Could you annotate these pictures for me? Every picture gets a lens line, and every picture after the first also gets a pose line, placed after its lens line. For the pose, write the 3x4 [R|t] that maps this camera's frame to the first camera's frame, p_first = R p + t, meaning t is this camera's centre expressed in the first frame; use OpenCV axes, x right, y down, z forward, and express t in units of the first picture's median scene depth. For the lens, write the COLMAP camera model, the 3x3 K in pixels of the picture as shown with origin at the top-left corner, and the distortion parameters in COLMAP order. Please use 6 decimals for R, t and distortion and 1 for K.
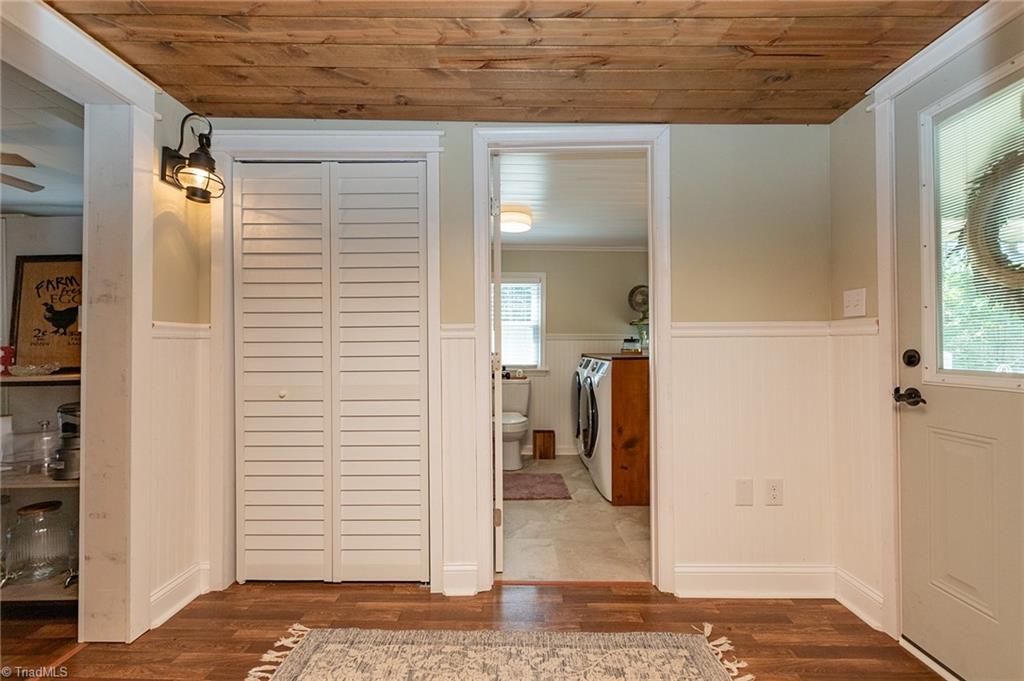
lens RADIAL K [[458.3, 0, 511.6], [0, 458.3, 344.3], [0, 0, 1]] dist [-0.000835, -0.000336]
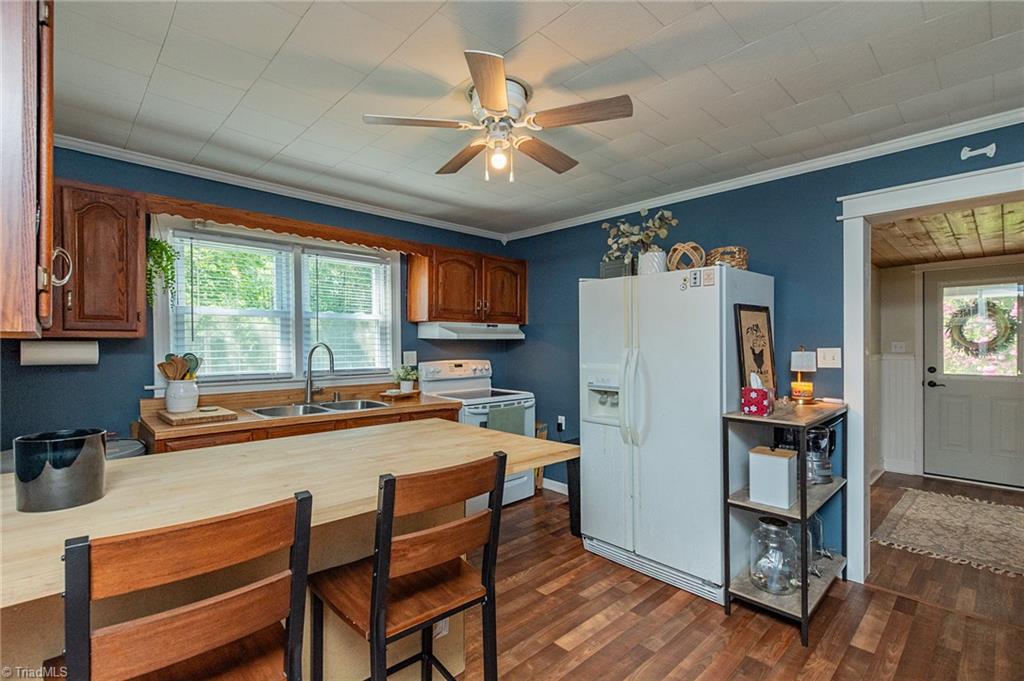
lens RADIAL K [[471.5, 0, 509.8], [0, 471.5, 345.2], [0, 0, 1]] dist [0.000640, -0.000154]
pose [[0.722047, -0.001029, 0.691843, -2.563068], [-0.001015, 0.999996, 0.002546, -0.107288], [-0.691843, -0.002541, 0.722044, 0.627487]]
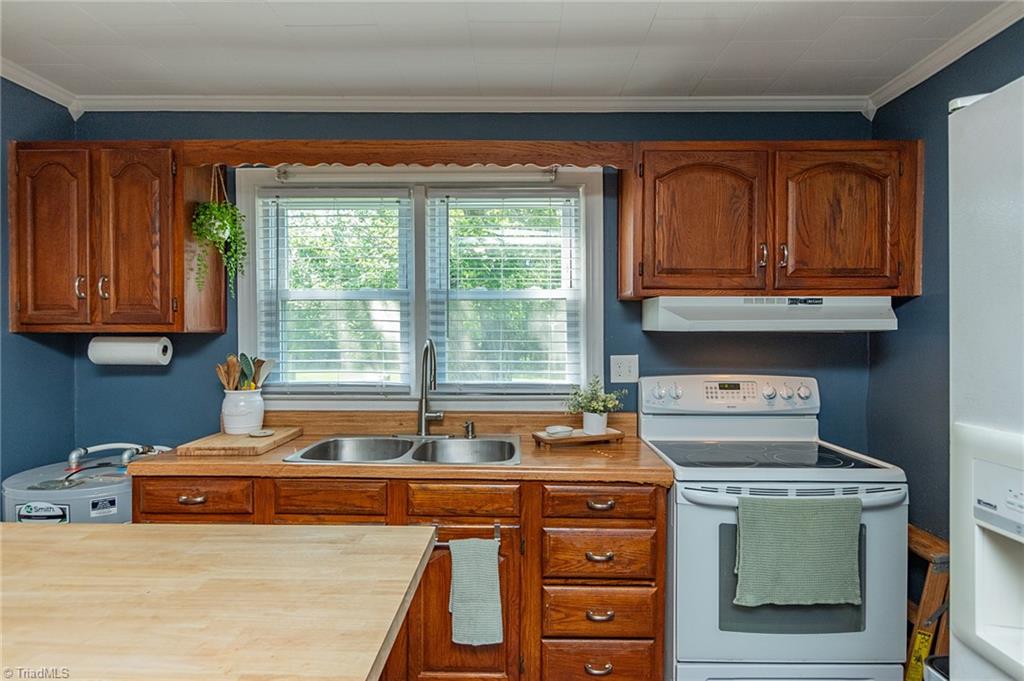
lens RADIAL K [[572.1, 0, 517.8], [0, 572.1, 340.7], [0, 0, 1]] dist [0.002295, -0.000963]
pose [[0.999969, 0.002056, -0.007659, -1.658510], [-0.001996, 0.999968, 0.007761, -0.118728], [0.007675, -0.007745, 0.999941, 1.097022]]
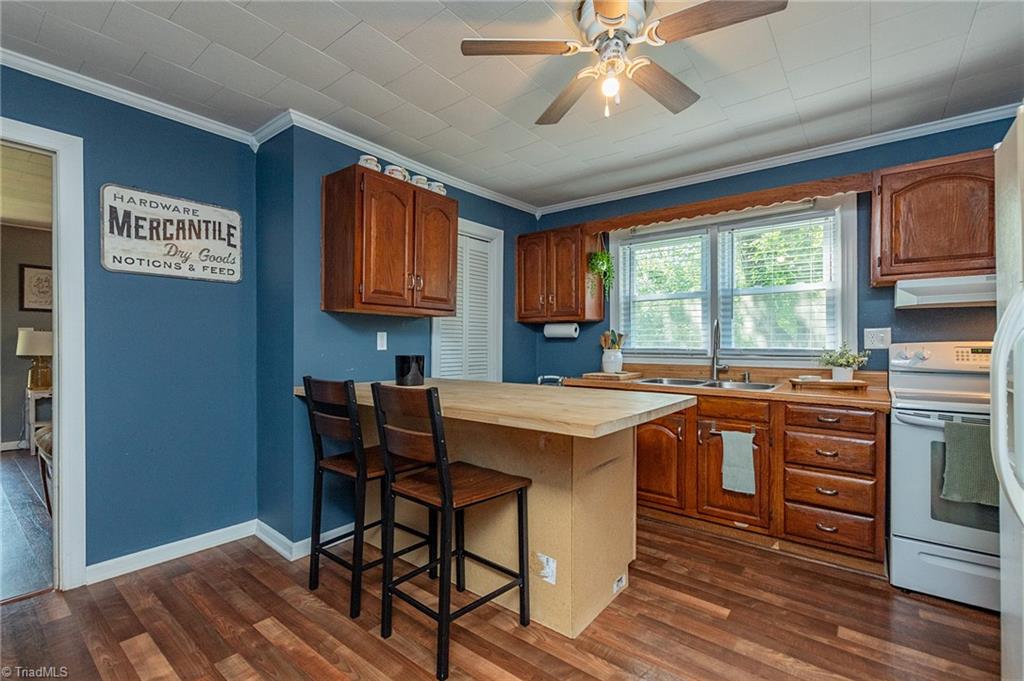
lens RADIAL K [[458.3, 0, 511.6], [0, 458.3, 344.3], [0, 0, 1]] dist [-0.000835, -0.000336]
pose [[0.781016, 0.002499, -0.624506, -1.409752], [-0.000526, 0.999994, 0.003344, -0.025534], [0.624511, -0.002283, 0.781013, 0.600152]]
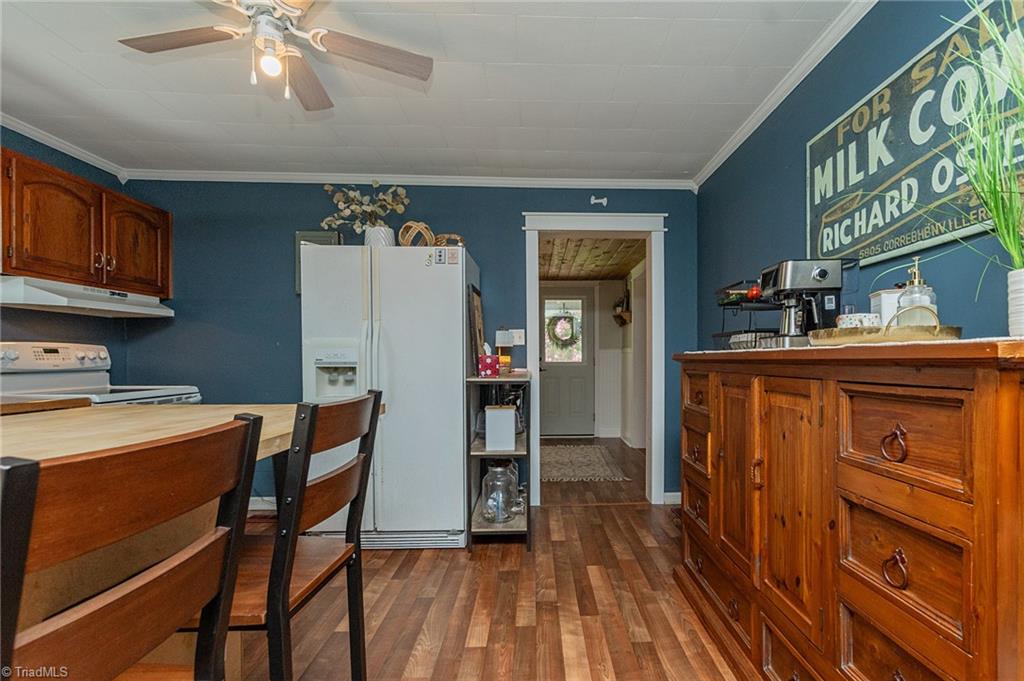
lens RADIAL K [[491.4, 0, 559.1], [0, 491.4, 364.9], [0, 0, 1]] dist [0.000444, -0.000339]
pose [[-0.056902, -0.014530, 0.998274, -2.785360], [-0.000425, 0.999894, 0.014529, 0.016604], [-0.998380, 0.000403, -0.056903, 0.945530]]
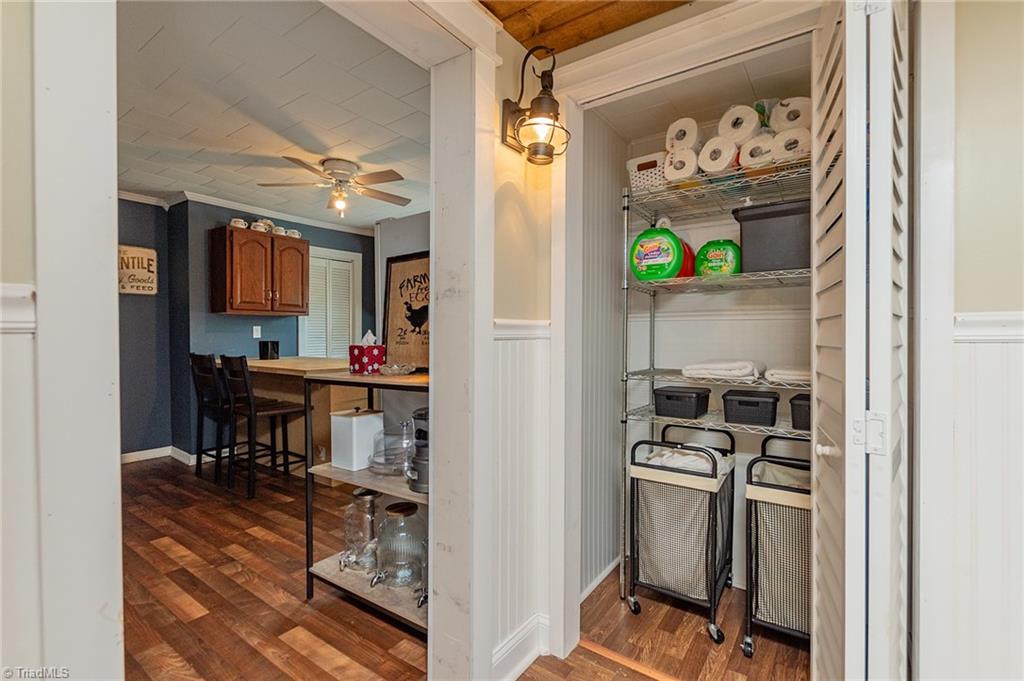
lens RADIAL K [[453.2, 0, 512.0], [0, 453.2, 340.5], [0, 0, 1]] dist [-0.002473, -0.000225]
pose [[0.825404, 0.008088, -0.564485, -0.292223], [0.001031, 0.999874, 0.015834, -0.023627], [0.564542, -0.013651, 0.825291, 0.341769]]
